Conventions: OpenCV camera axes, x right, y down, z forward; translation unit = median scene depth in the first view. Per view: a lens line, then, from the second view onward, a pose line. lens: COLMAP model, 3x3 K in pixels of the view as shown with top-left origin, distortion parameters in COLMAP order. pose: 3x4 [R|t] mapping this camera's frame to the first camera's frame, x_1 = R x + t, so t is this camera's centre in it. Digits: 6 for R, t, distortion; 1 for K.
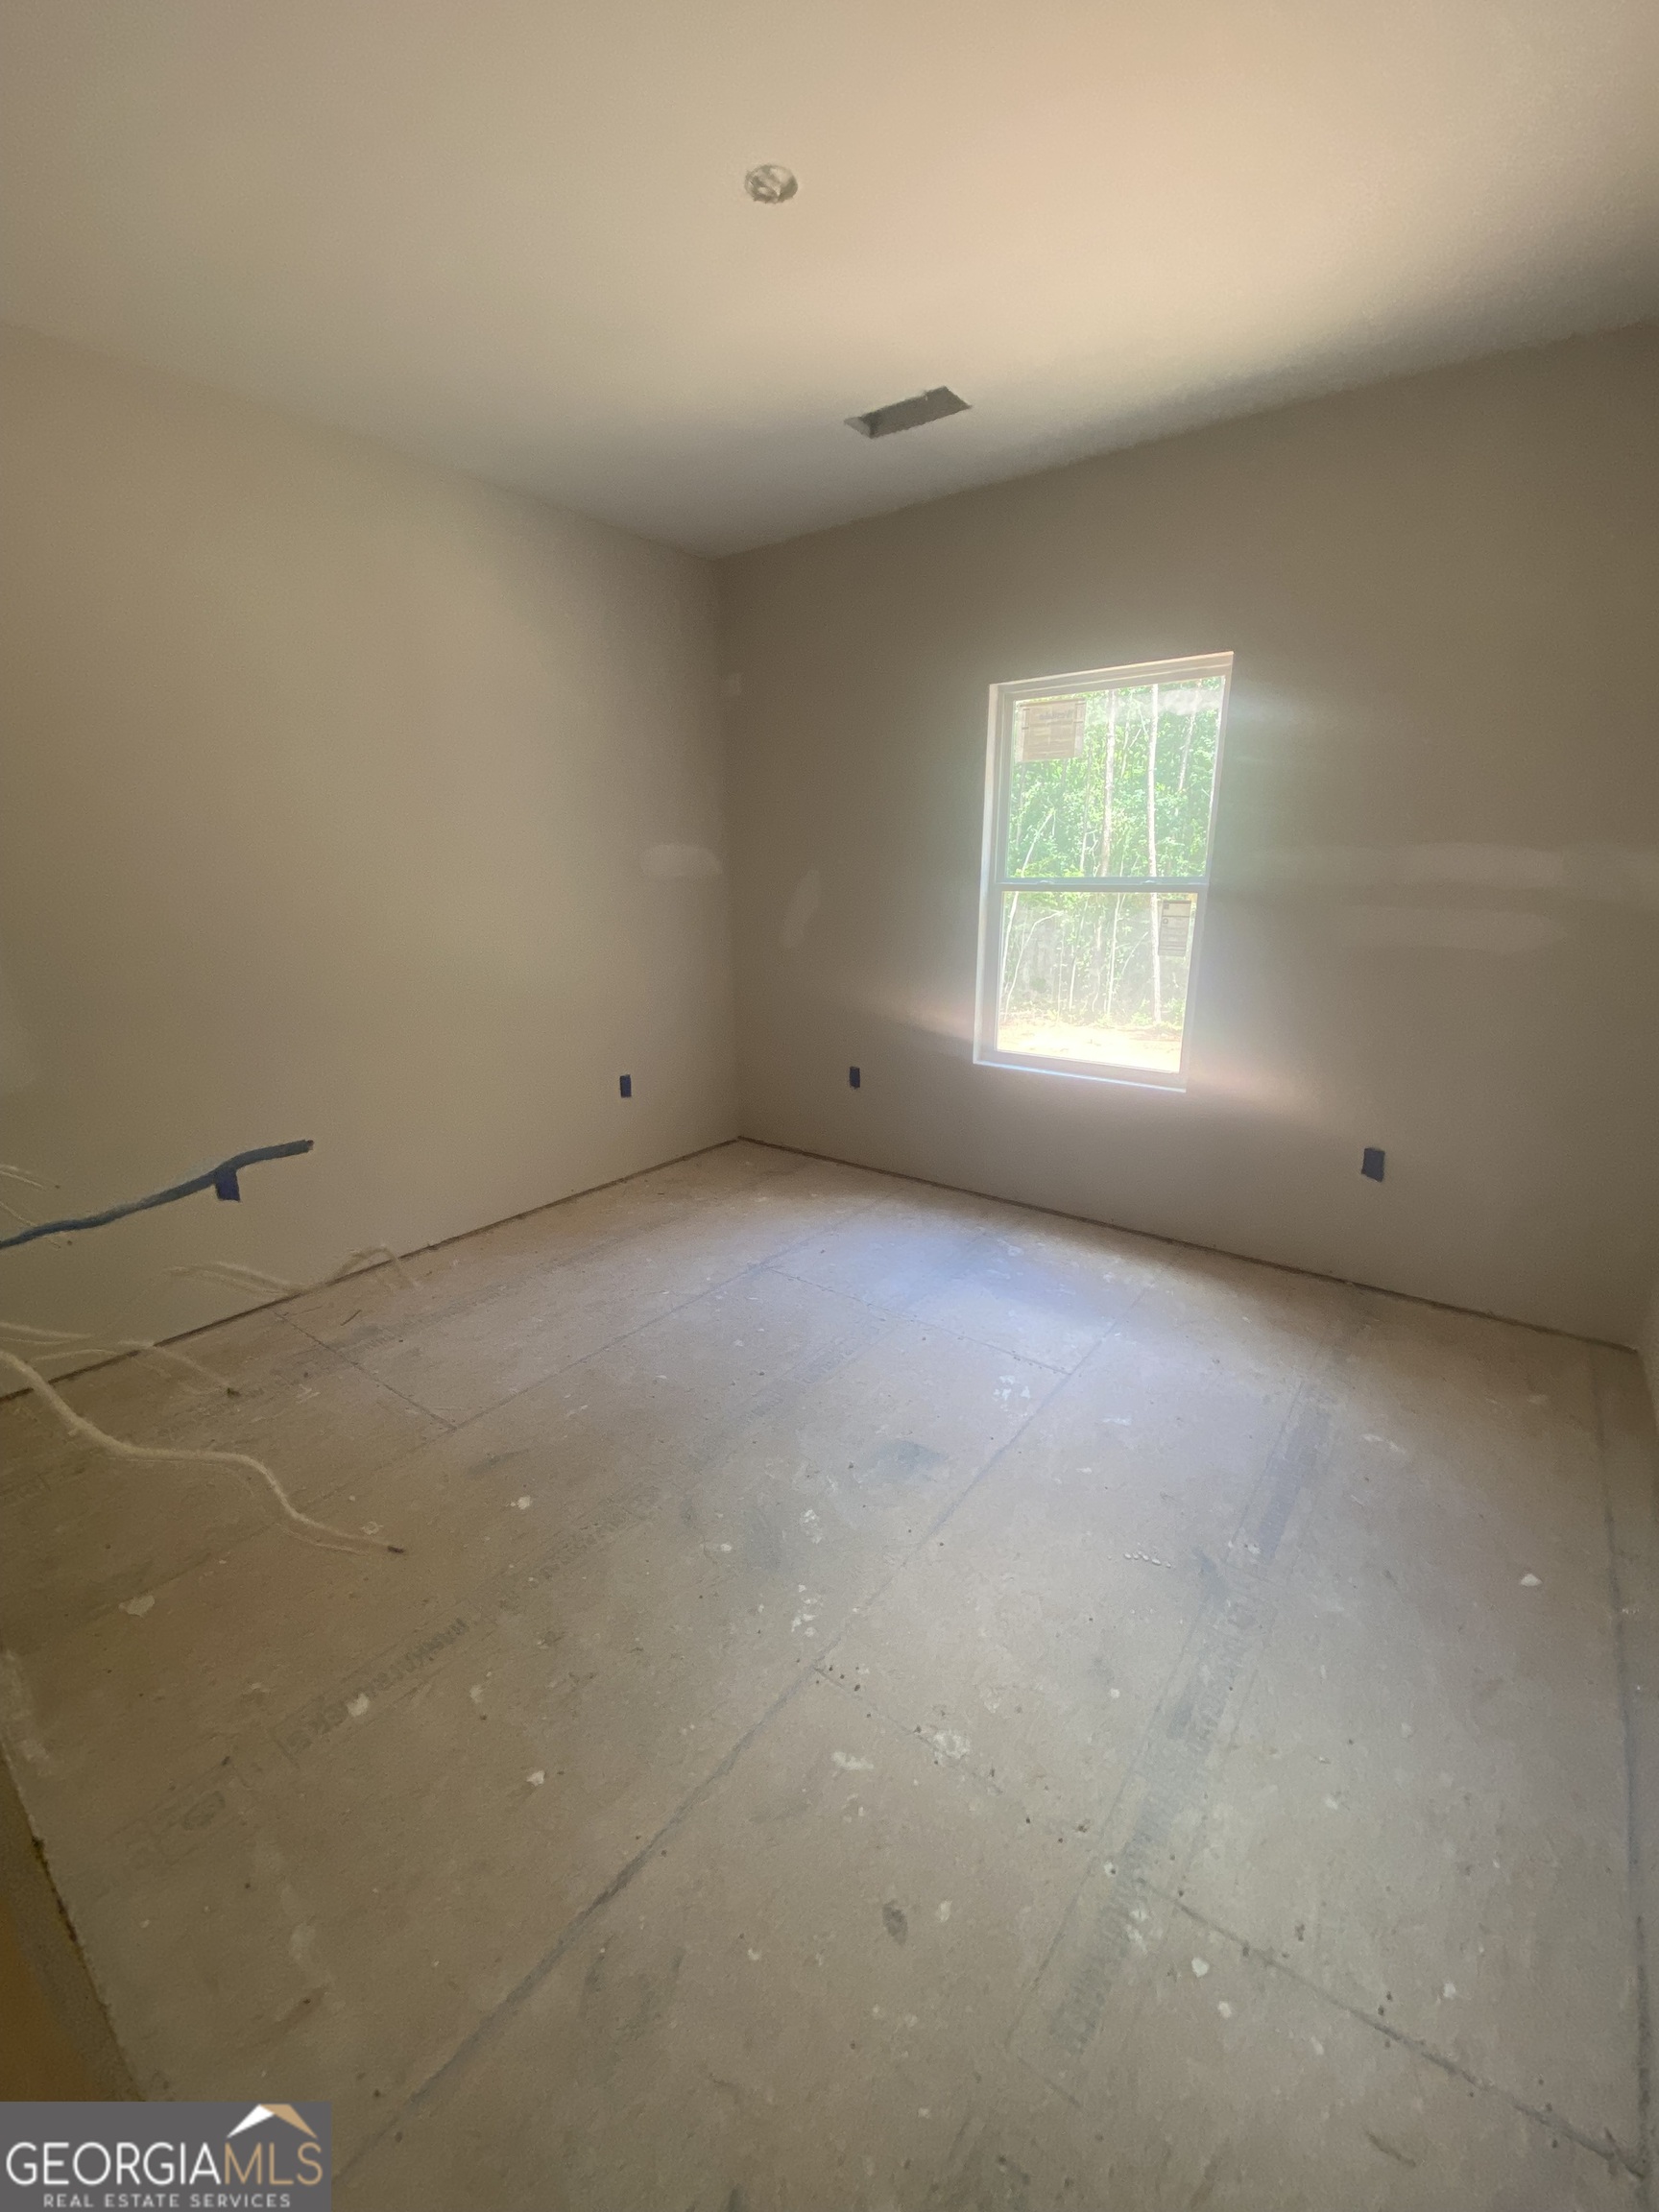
lens RADIAL K [[892.7, 0, 829.5], [0, 892.7, 1106.0], [0, 0, 1]] dist [0.023357, -0.021460]
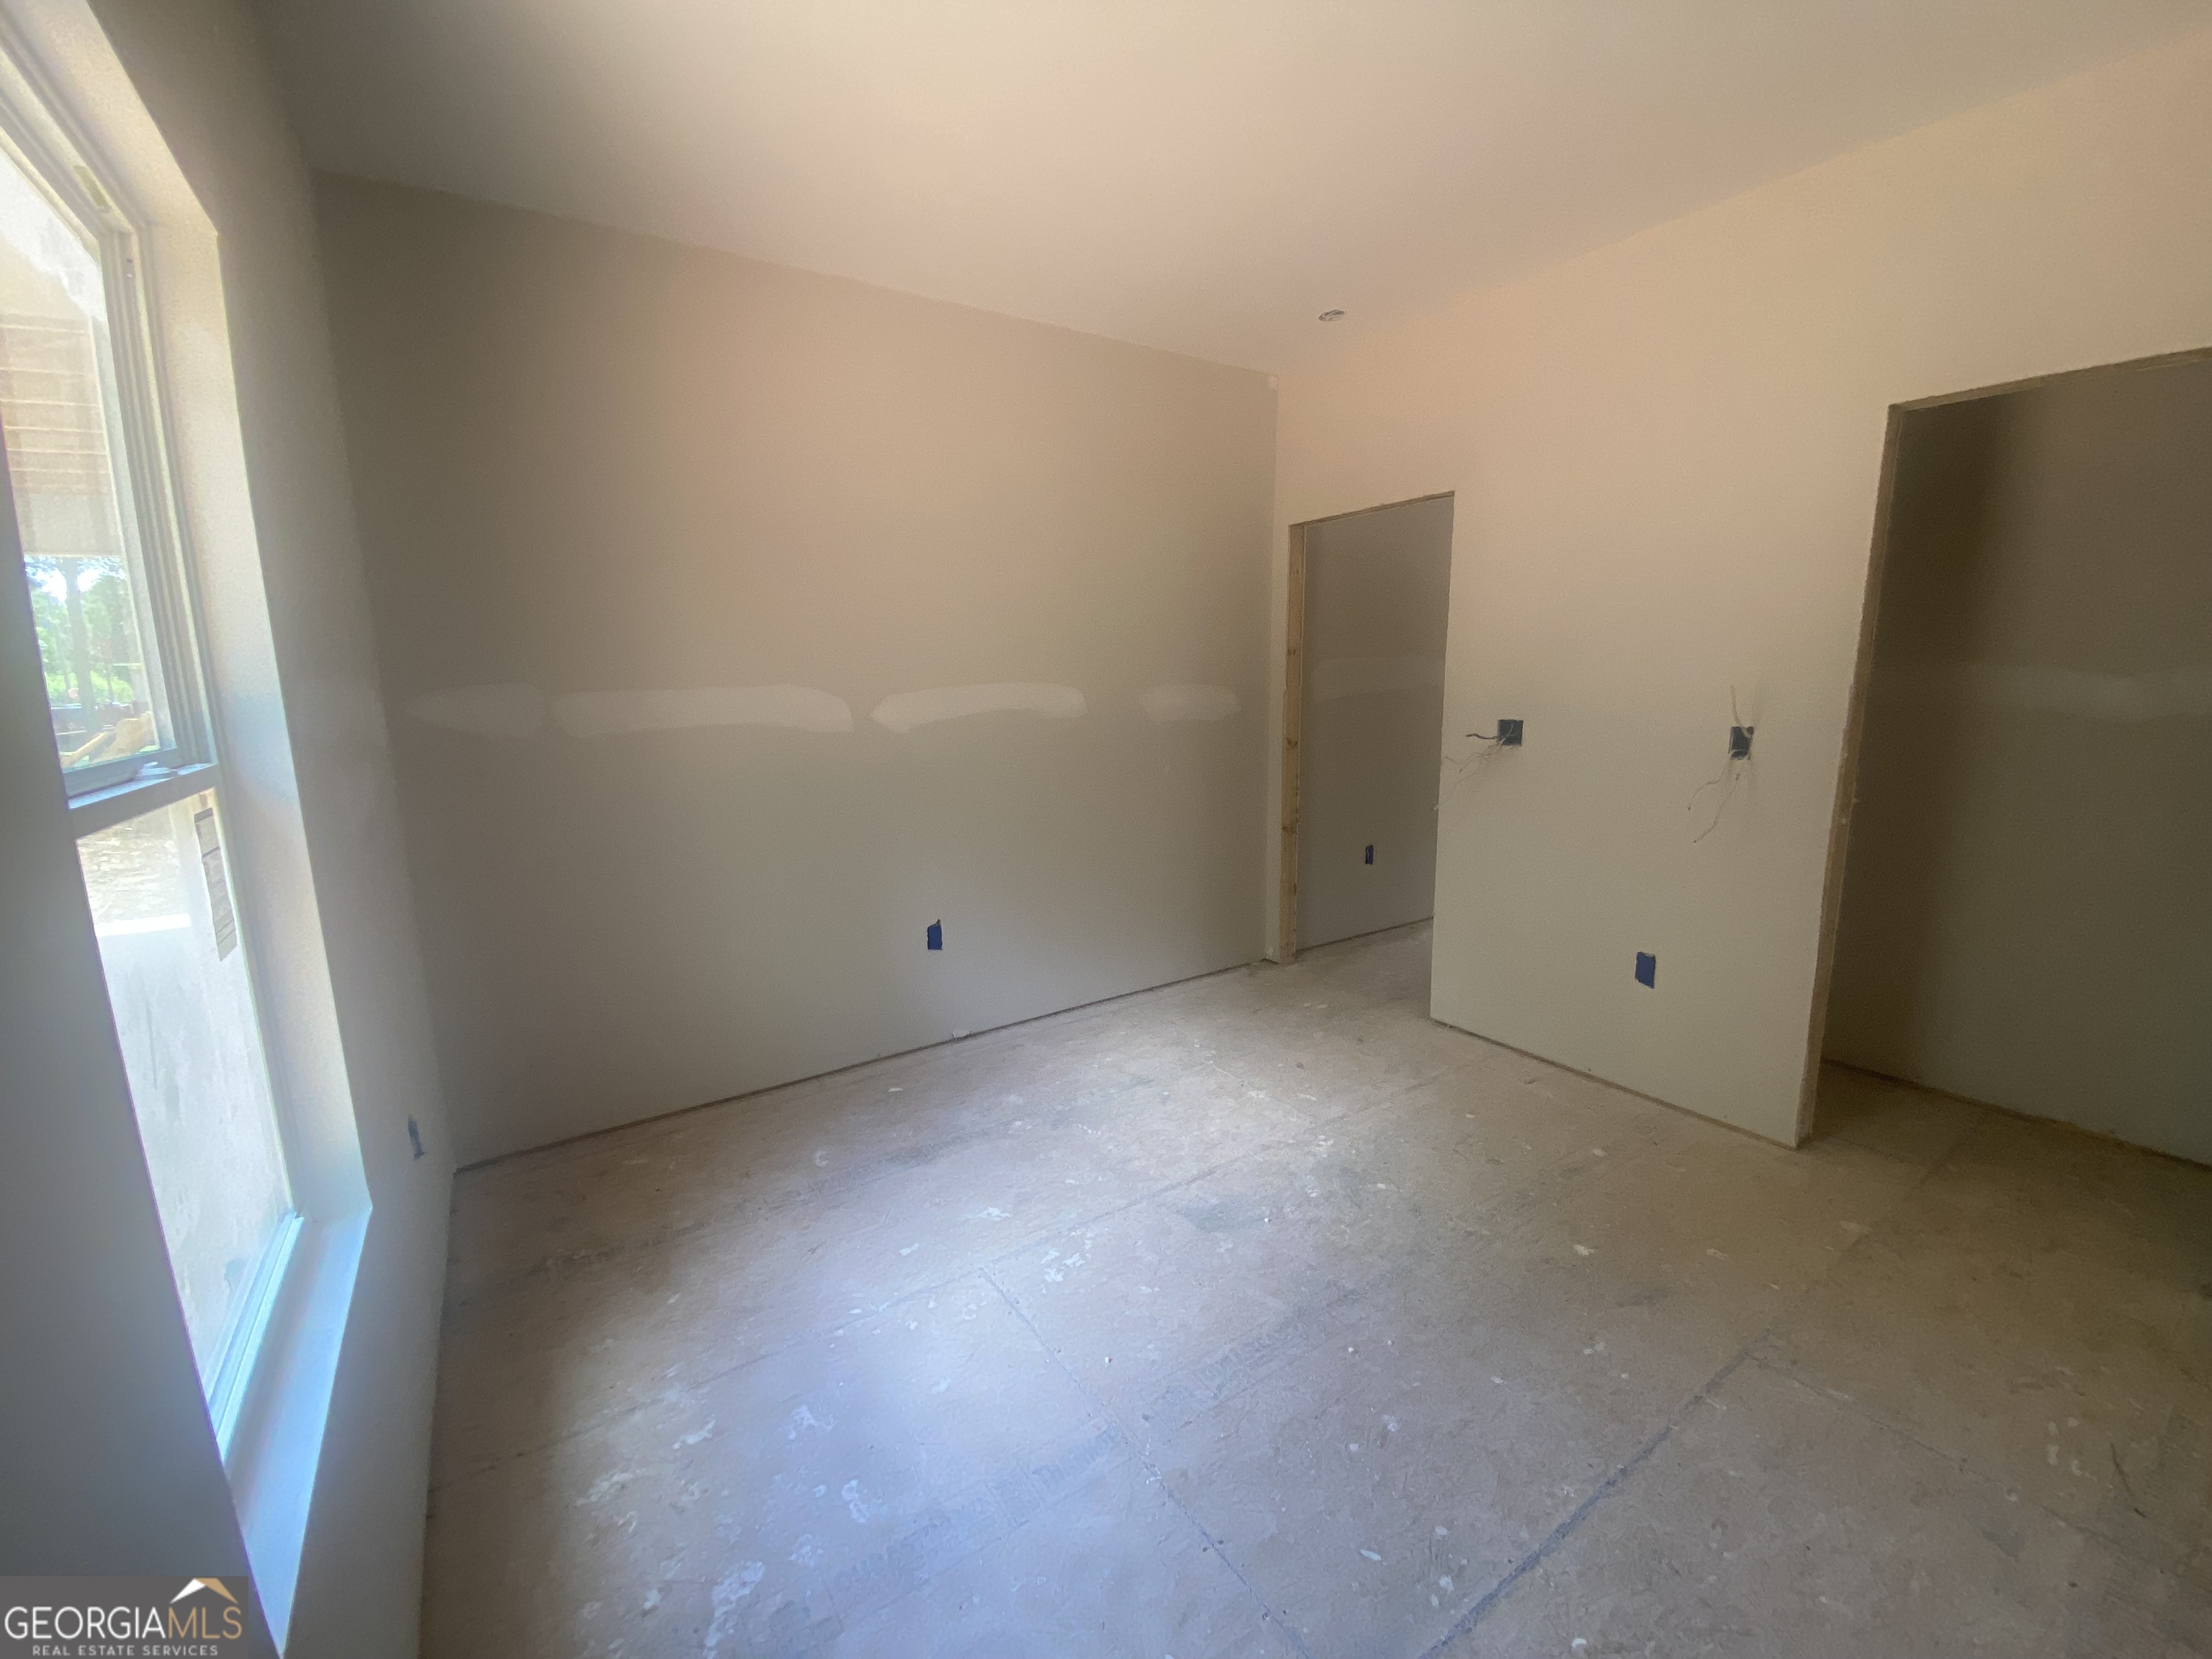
lens RADIAL K [[894.5, 0, 1106.0], [0, 894.5, 829.5], [0, 0, 1]] dist [0.023844, -0.021797]
pose [[-0.942593, -0.033757, 0.332233, -0.137720], [0.111474, 0.906005, 0.408325, -0.499778], [-0.314788, 0.421919, -0.850231, 1.809058]]
